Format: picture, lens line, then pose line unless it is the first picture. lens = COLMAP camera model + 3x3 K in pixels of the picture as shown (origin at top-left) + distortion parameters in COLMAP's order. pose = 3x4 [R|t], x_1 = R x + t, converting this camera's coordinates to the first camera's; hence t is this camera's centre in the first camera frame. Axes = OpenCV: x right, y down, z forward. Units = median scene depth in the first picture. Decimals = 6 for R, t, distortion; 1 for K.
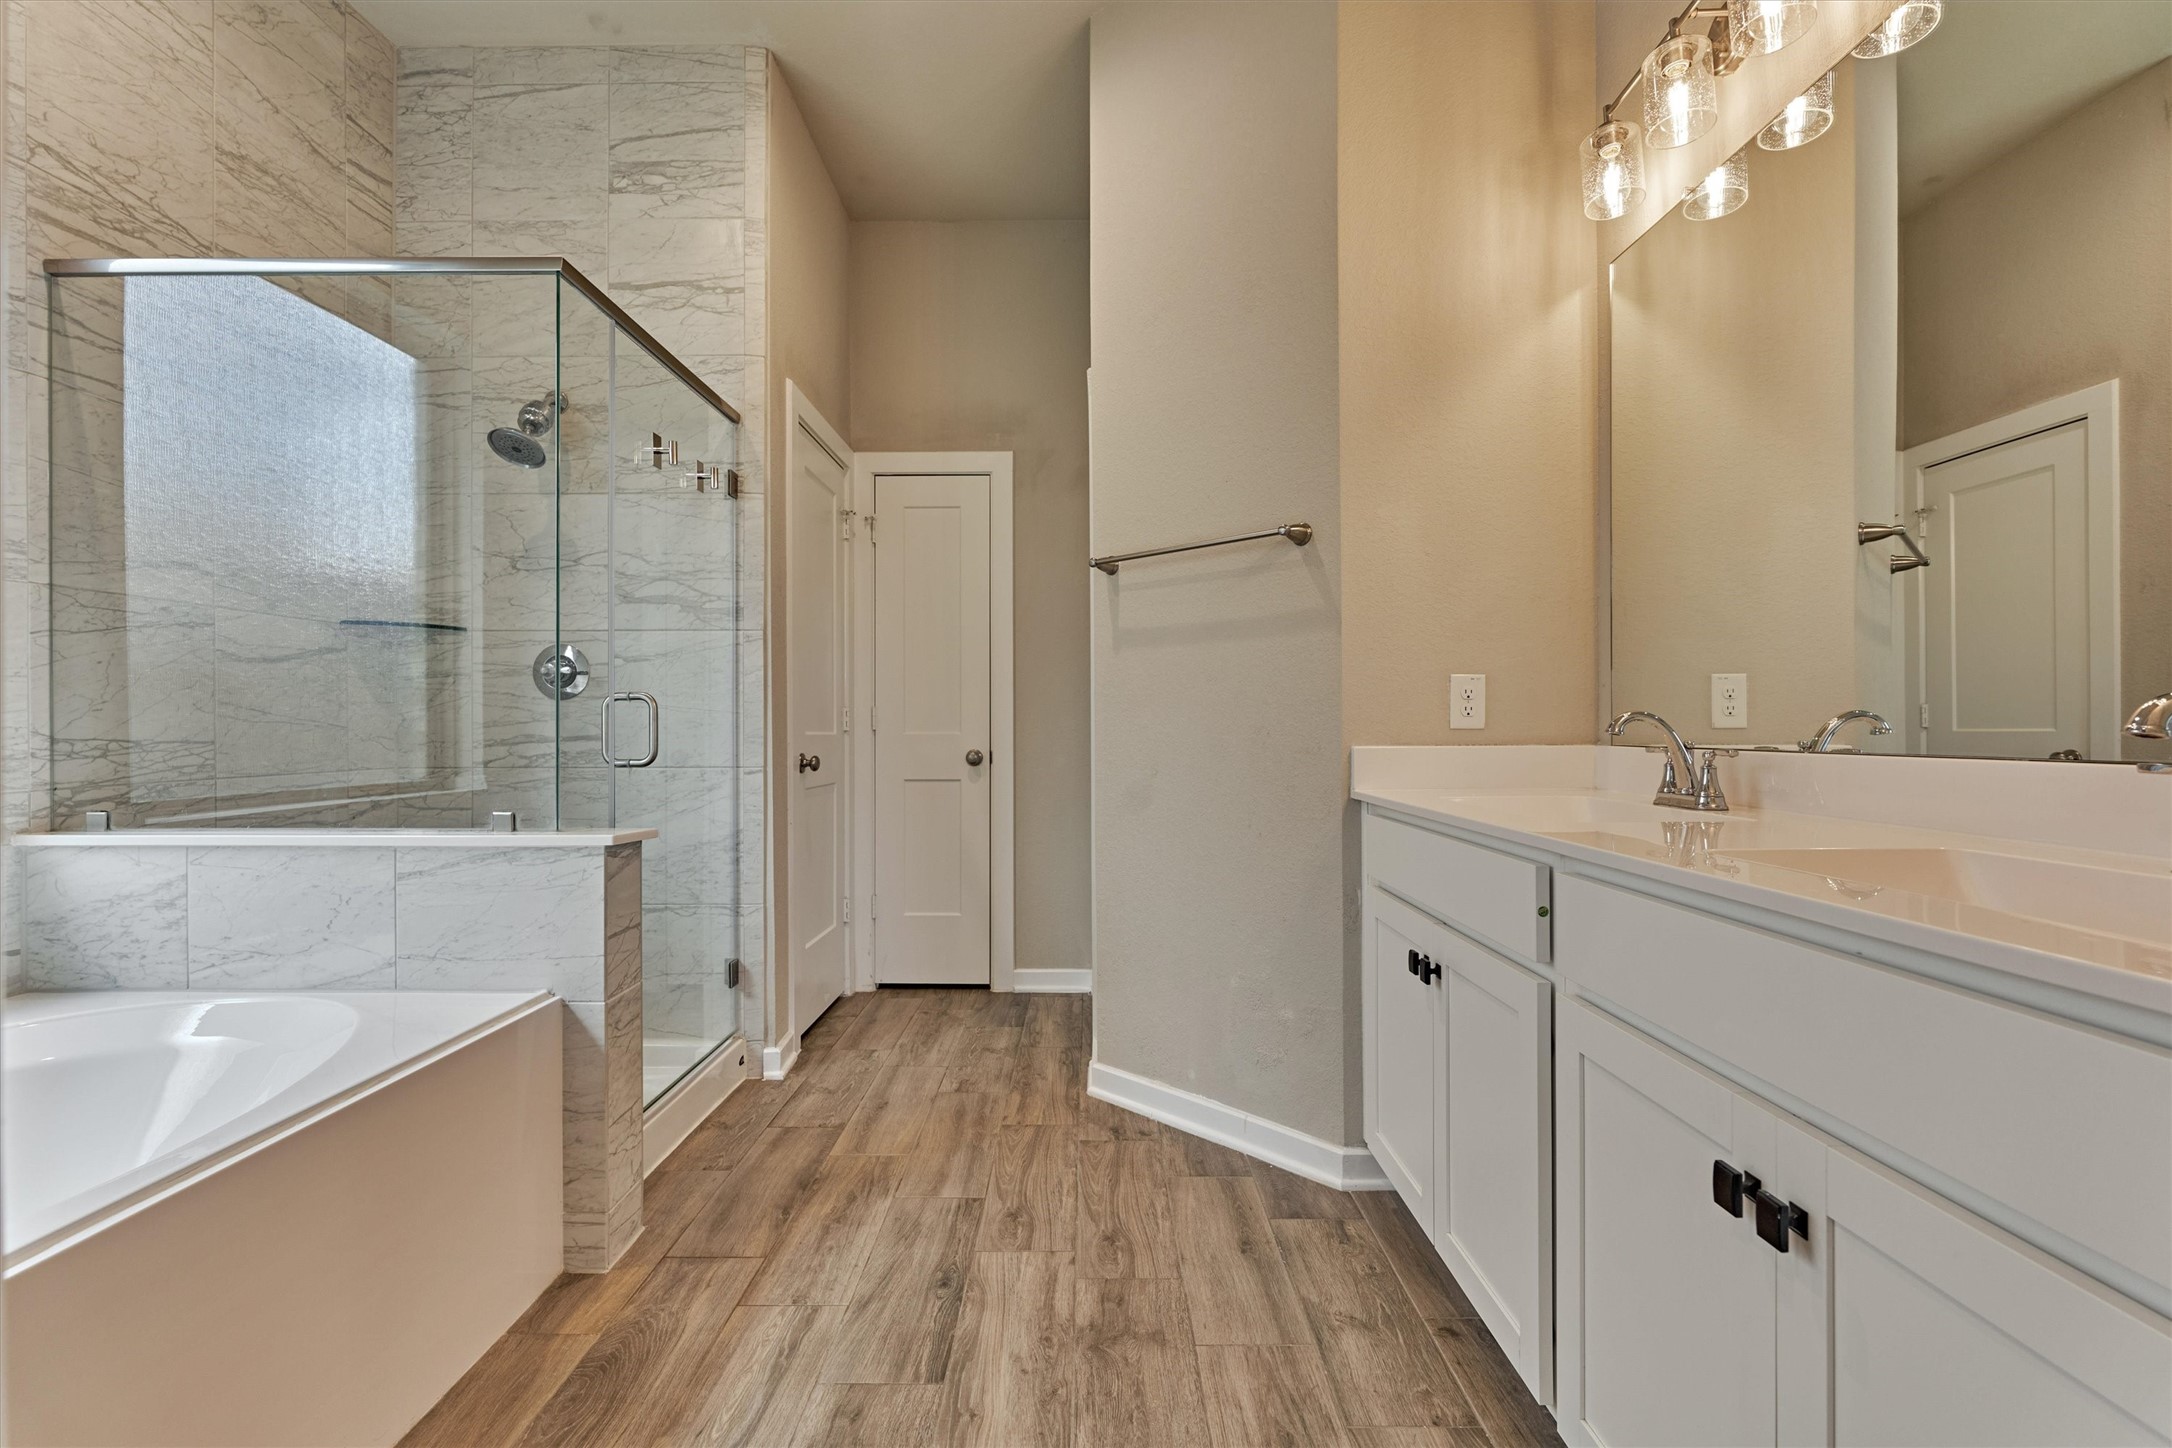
lens RADIAL K [[975.2, 0, 1099.8], [0, 975.2, 720.6], [0, 0, 1]] dist [0.000894, -0.002389]
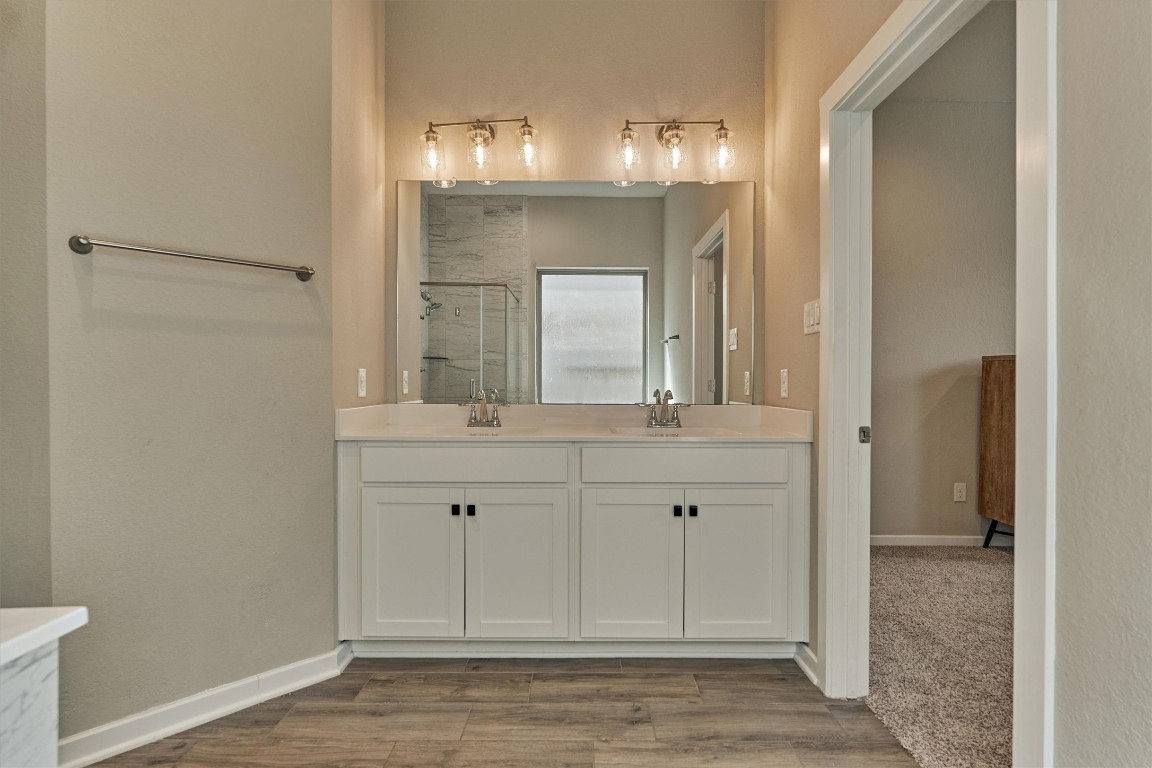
lens RADIAL K [[555.0, 0, 581.0], [0, 555.0, 388.7], [0, 0, 1]] dist [-0.004543, -0.000113]
pose [[0.001138, -0.002317, 0.999997, -0.737220], [-0.006153, 0.999978, 0.002324, -0.015586], [-0.999980, -0.006156, 0.001124, 0.613961]]
